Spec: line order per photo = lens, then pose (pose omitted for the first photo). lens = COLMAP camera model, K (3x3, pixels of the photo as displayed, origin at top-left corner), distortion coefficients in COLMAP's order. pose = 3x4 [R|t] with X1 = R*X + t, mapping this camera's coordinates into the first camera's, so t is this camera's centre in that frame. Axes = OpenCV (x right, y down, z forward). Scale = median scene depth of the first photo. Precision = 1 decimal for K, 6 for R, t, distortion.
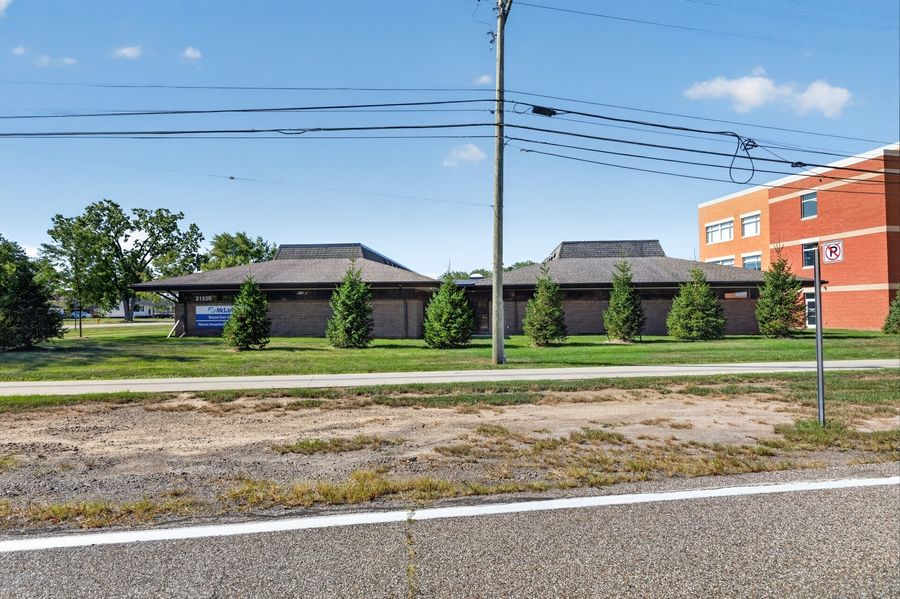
lens RADIAL K [[530.4, 0, 450.0], [0, 530.4, 299.5], [0, 0, 1]] dist [0.001534, -0.000420]
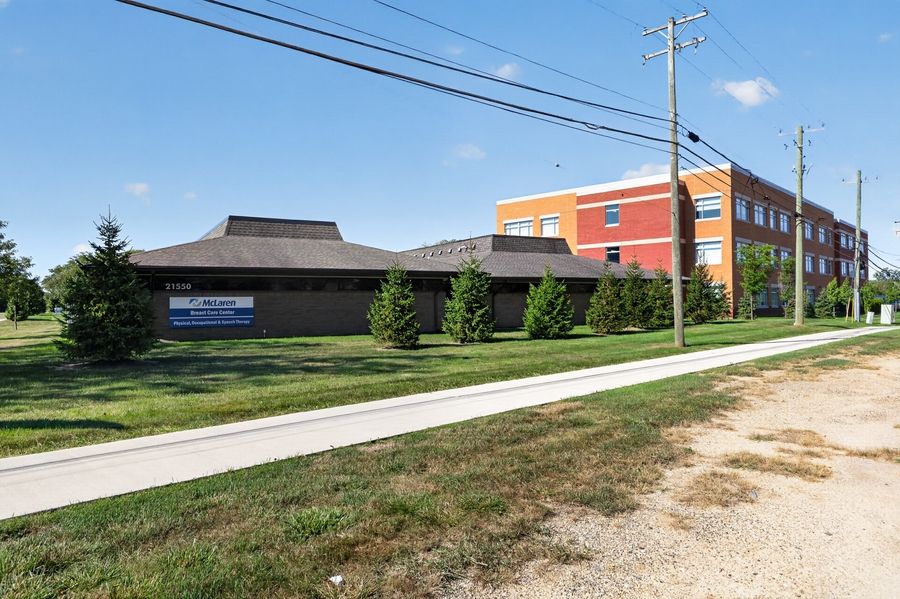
lens RADIAL K [[657.4, 0, 450.0], [0, 657.4, 299.5], [0, 0, 1]] dist [0.010249, 0.002962]
pose [[0.794587, 0.004227, 0.607136, -0.696477], [-0.010561, 0.999921, 0.006861, 0.005504], [-0.607059, -0.011864, 0.794568, 0.086045]]
